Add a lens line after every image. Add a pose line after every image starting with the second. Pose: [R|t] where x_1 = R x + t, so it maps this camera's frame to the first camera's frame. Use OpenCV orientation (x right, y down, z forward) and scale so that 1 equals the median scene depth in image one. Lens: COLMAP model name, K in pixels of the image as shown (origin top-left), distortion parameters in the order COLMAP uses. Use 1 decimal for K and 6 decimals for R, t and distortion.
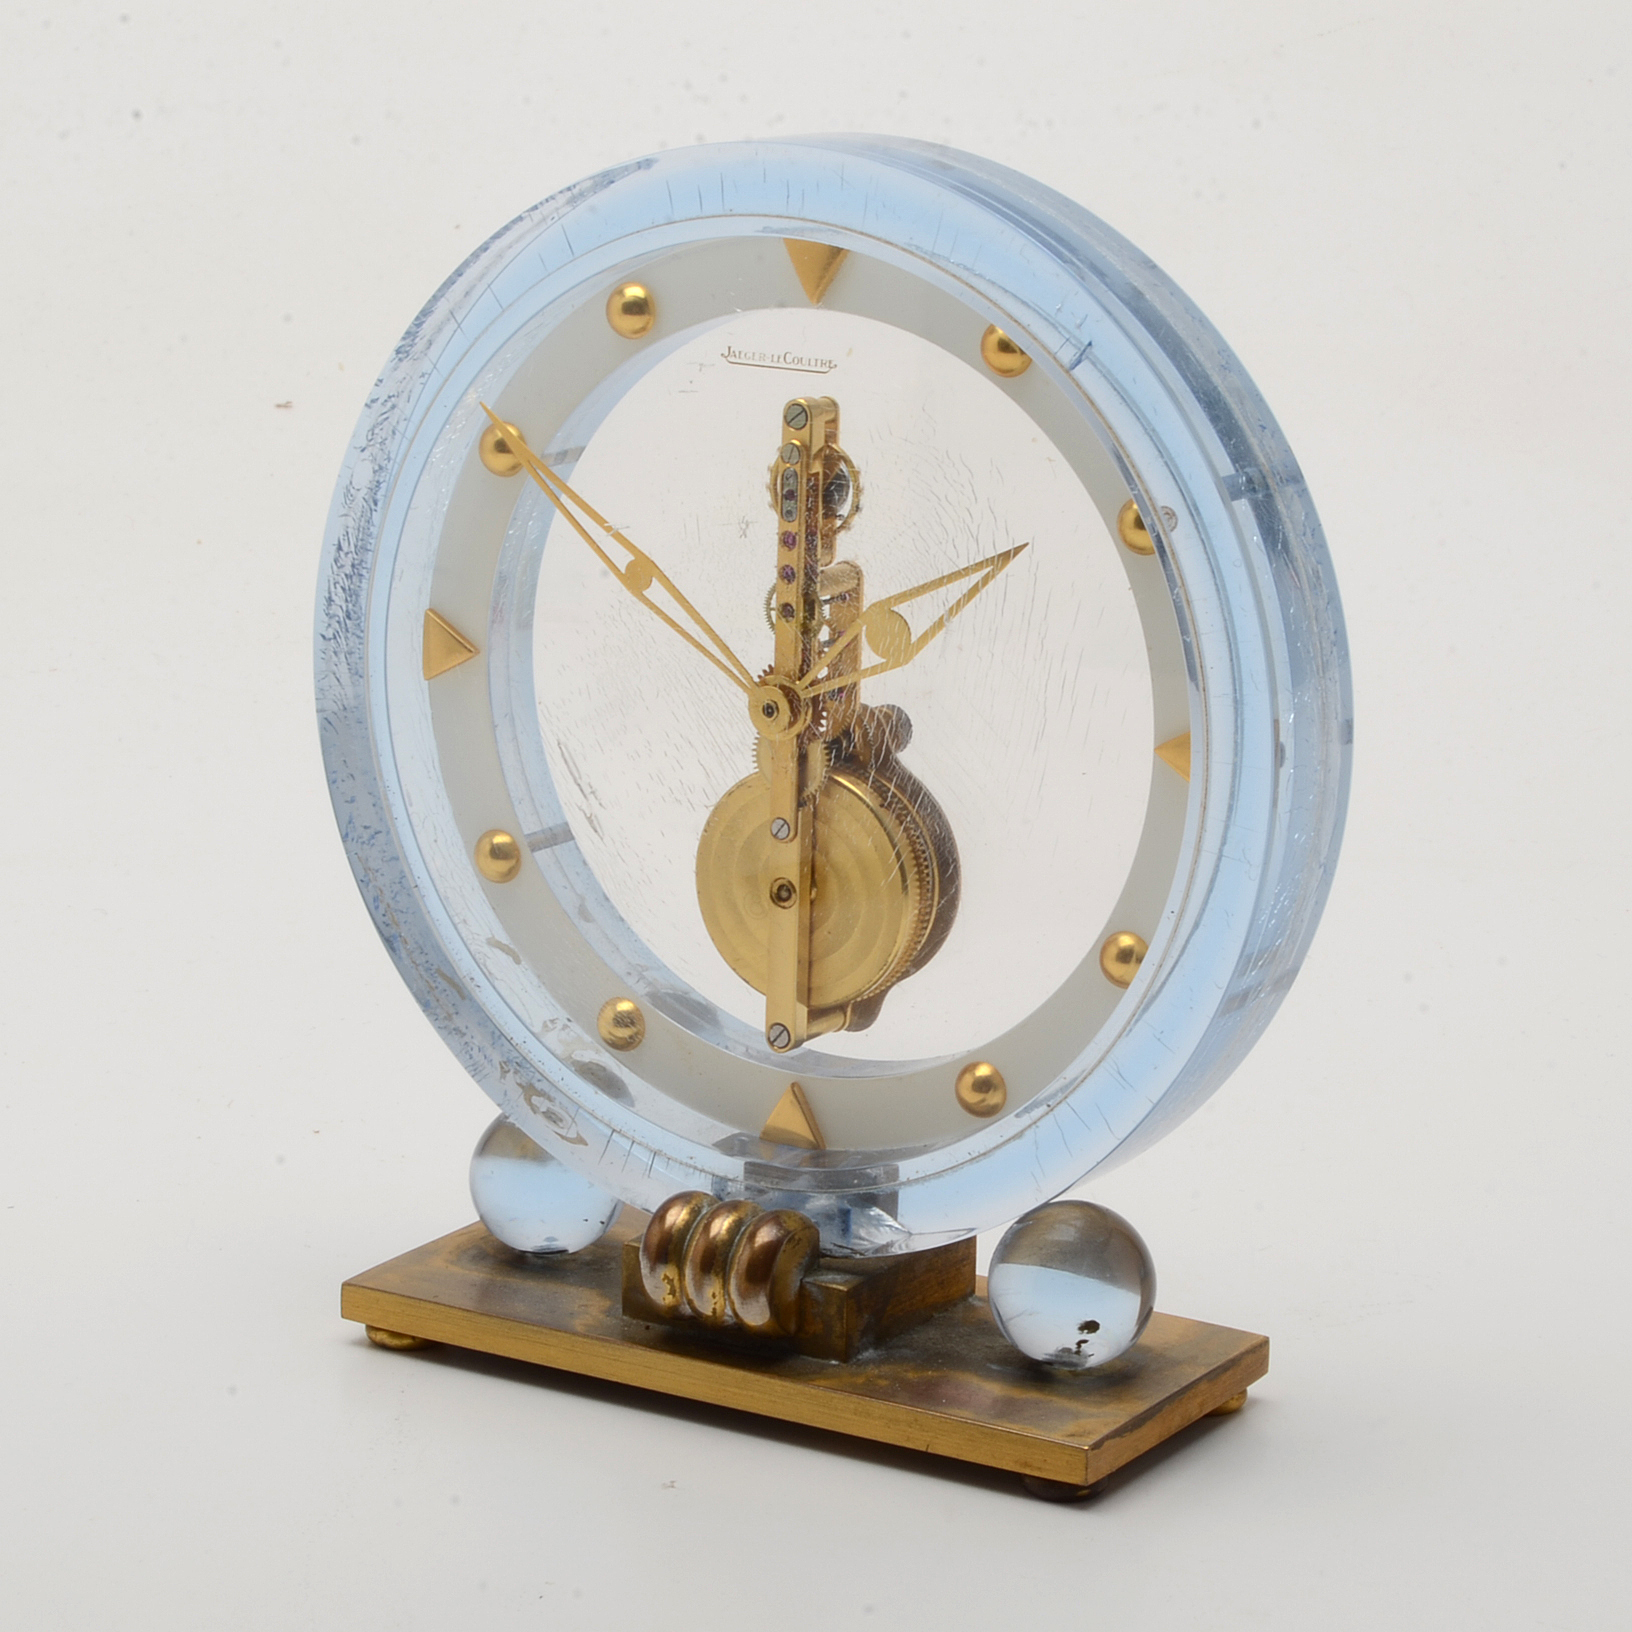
lens RADIAL K [[5234.5, 0, 854.6], [0, 5234.5, 816.1], [0, 0, 1]] dist [0.025619, 1.815772]
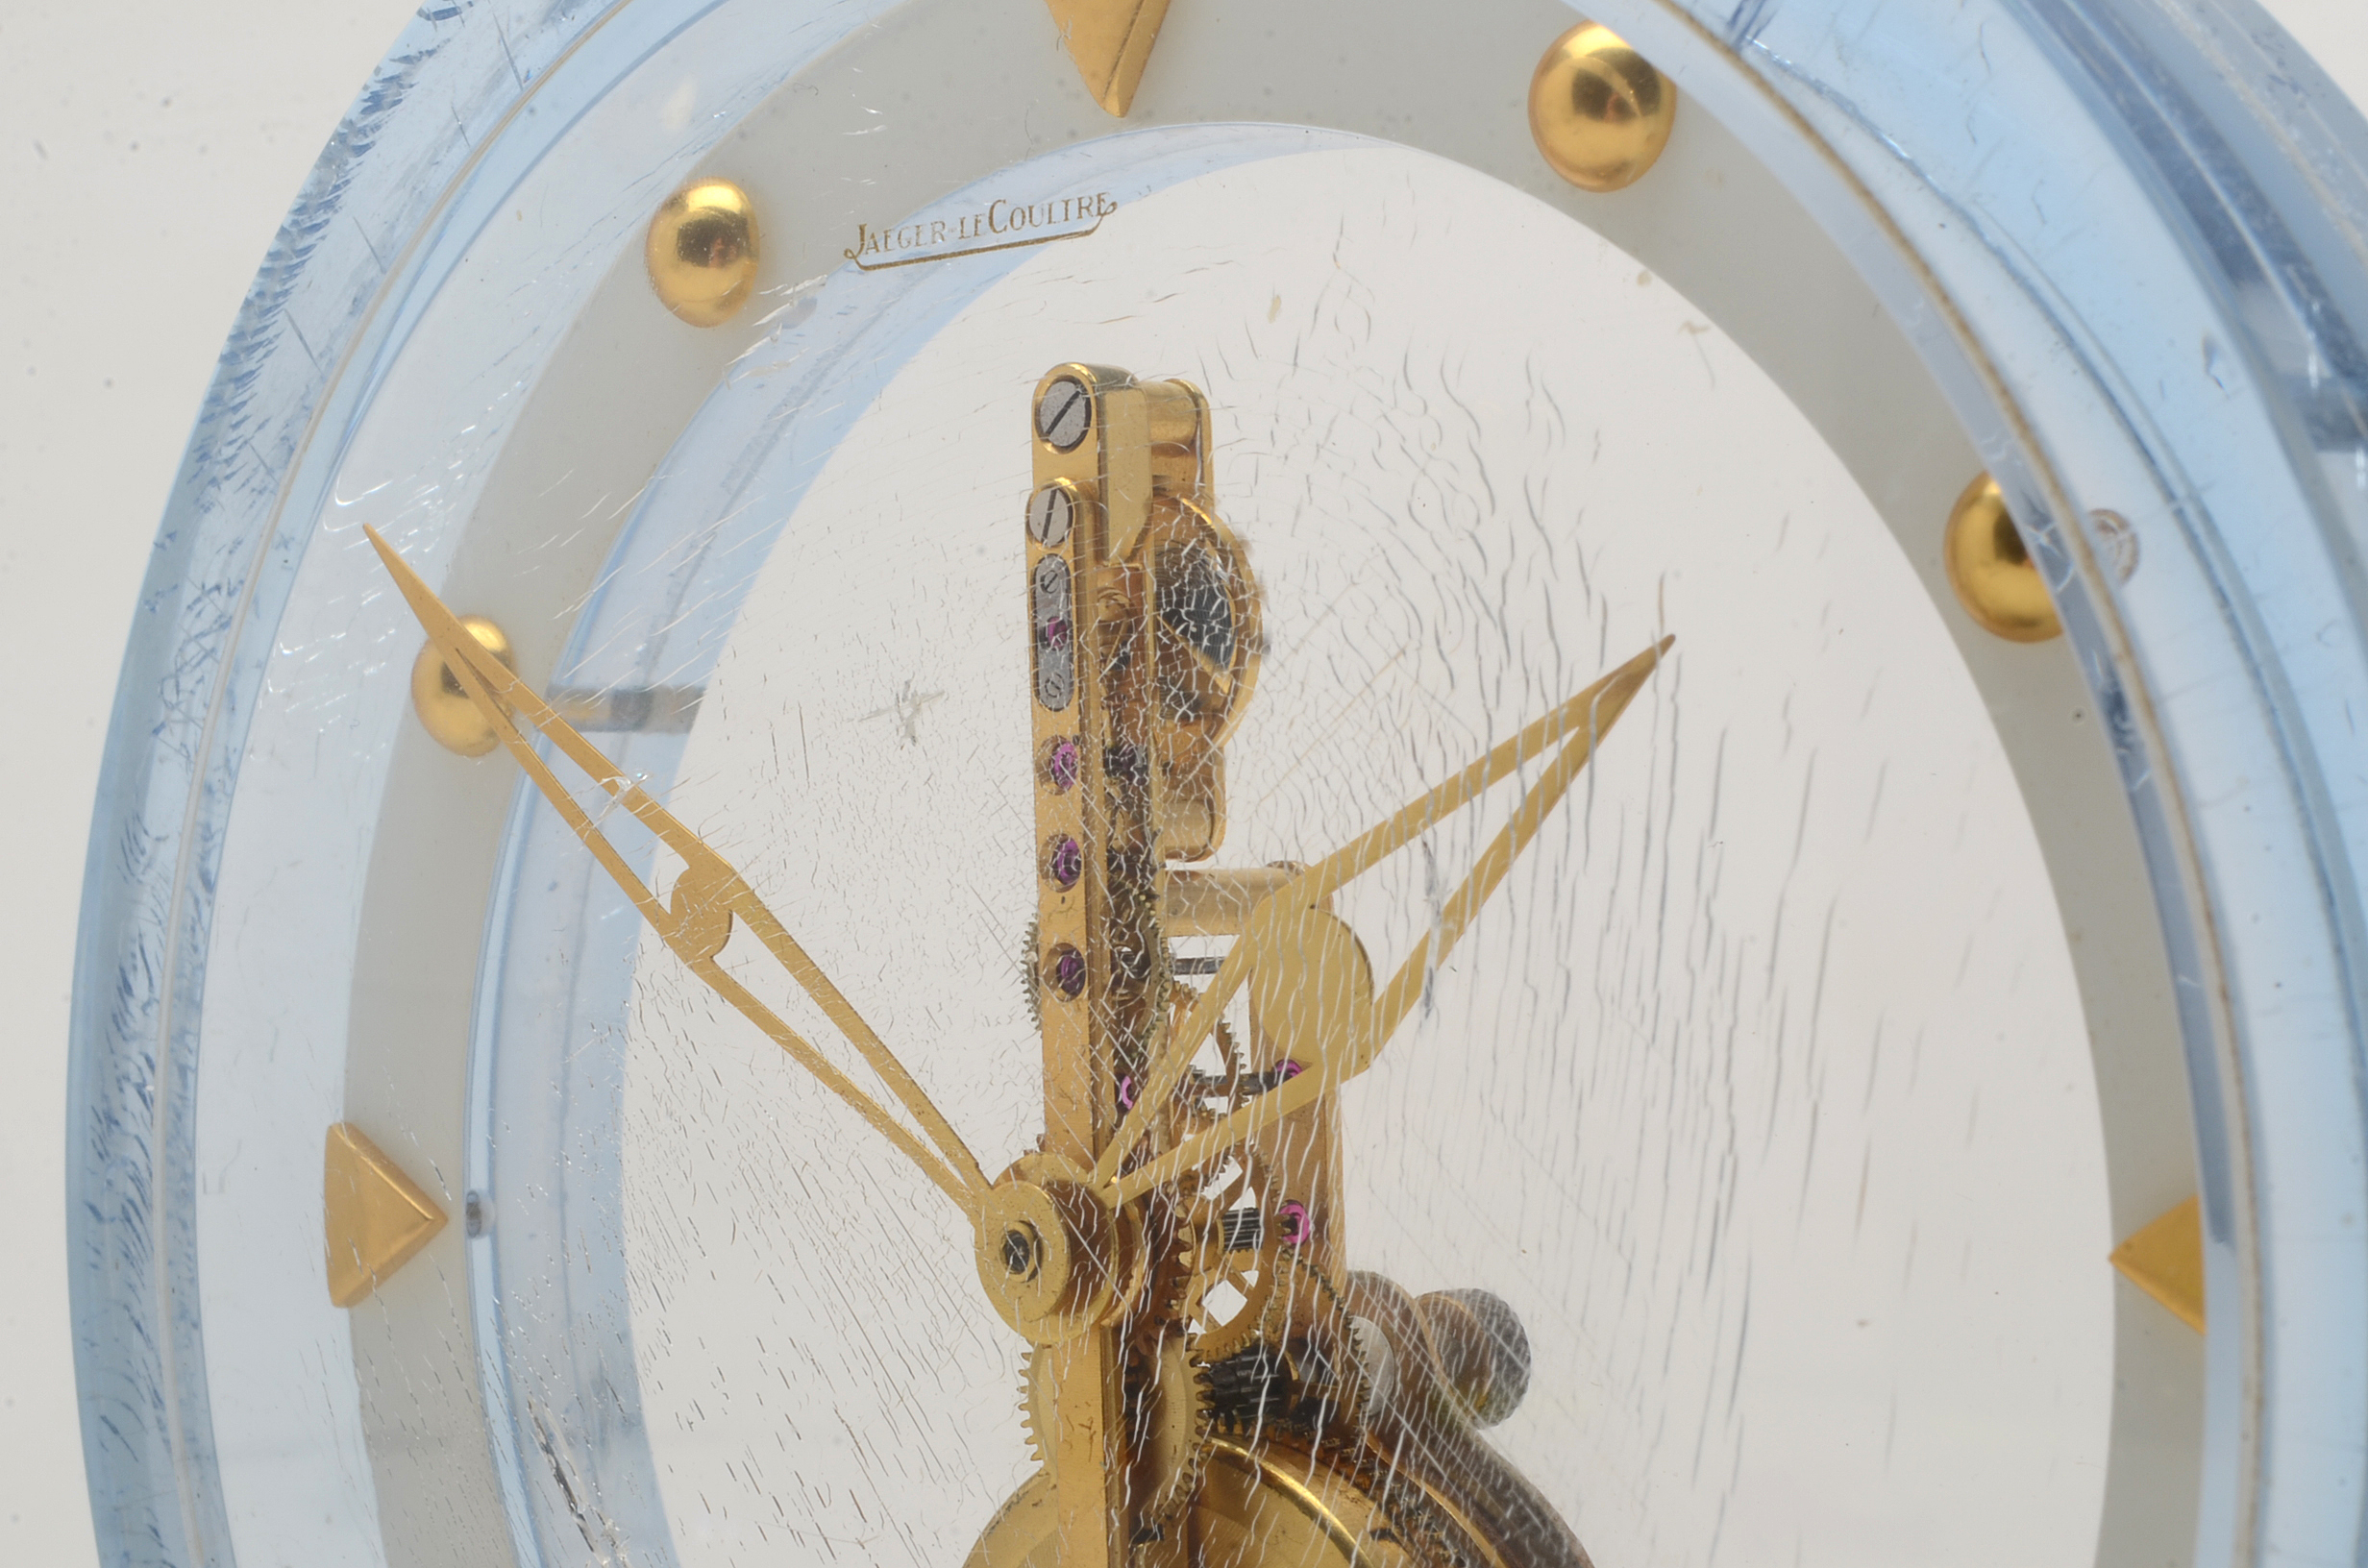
lens RADIAL K [[5116.6, 0, 1184.0], [0, 5116.6, 784.0], [0, 0, 1]] dist [0.014352, -0.093980]
pose [[0.972864, -0.071494, -0.220053, 0.077661], [0.012983, 0.966433, -0.256590, 0.040352], [0.231011, 0.246770, 0.941137, 0.742101]]
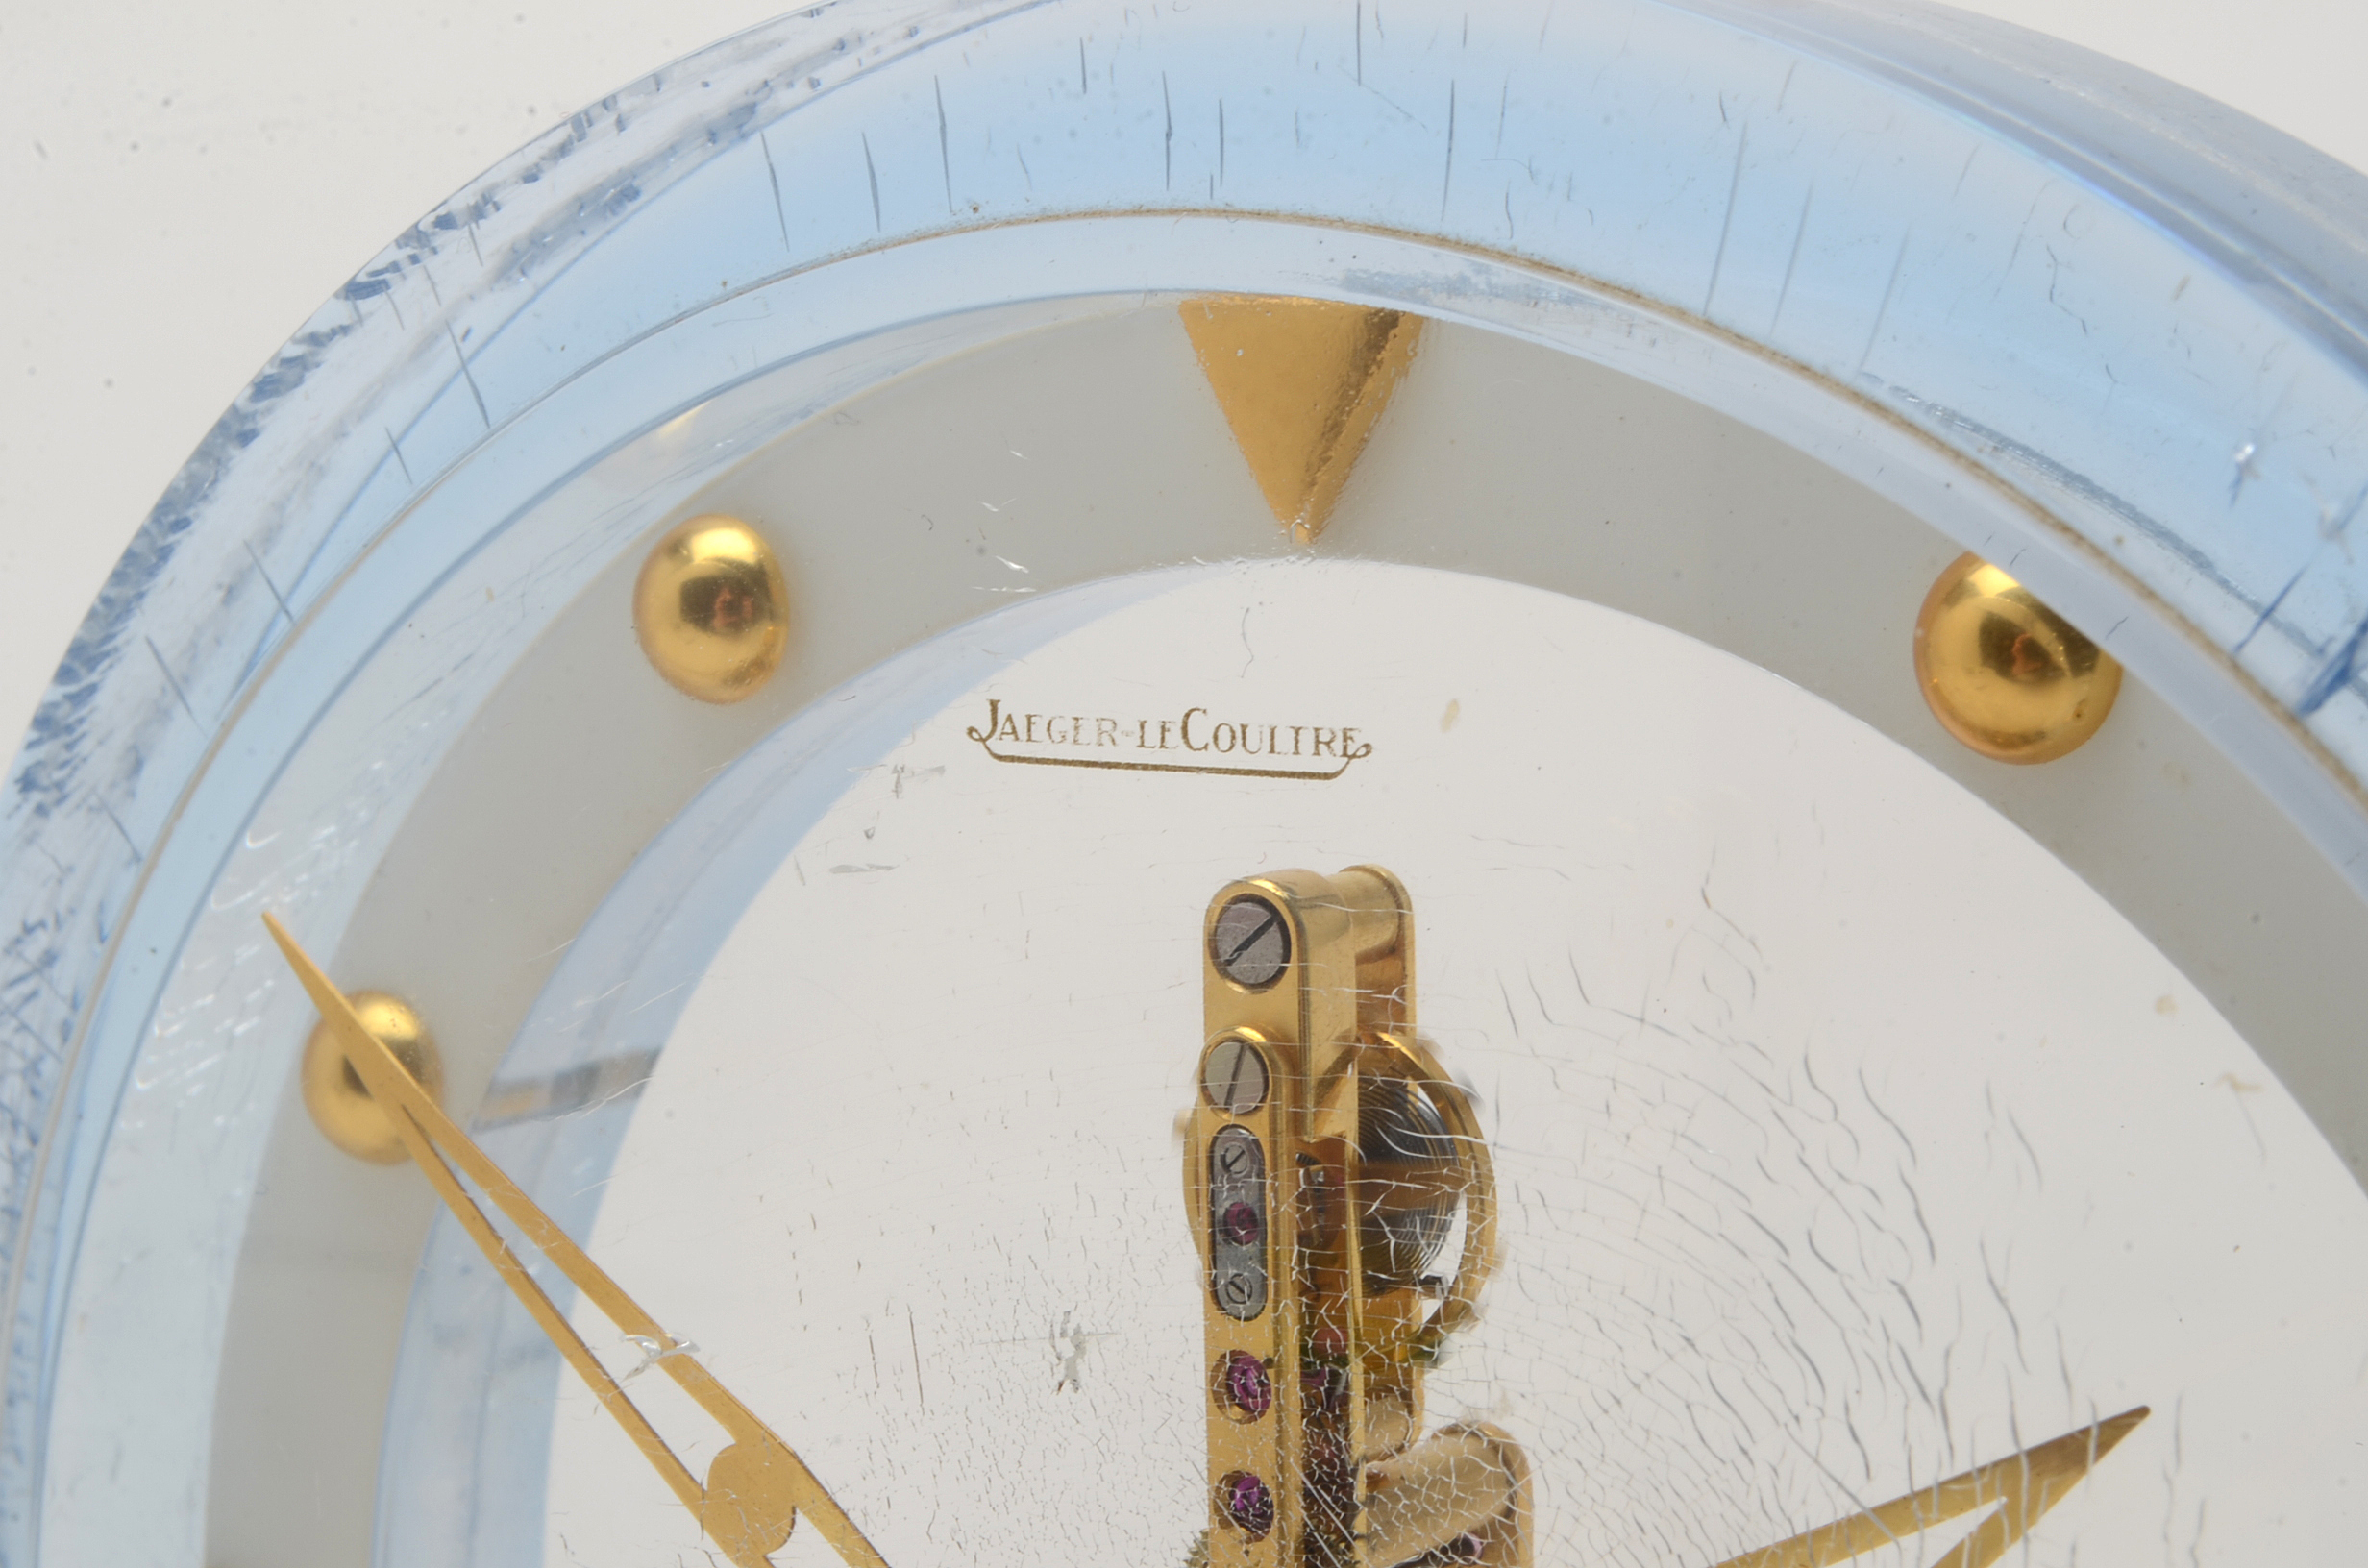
lens RADIAL K [[4898.4, 0, 1184.0], [0, 4898.4, 784.0], [0, 0, 1]] dist [-0.048182, -0.174079]
pose [[0.994580, -0.042961, -0.094680, 0.011315], [0.033248, 0.994242, -0.101872, -0.063422], [0.098511, 0.098172, 0.990282, 0.806833]]
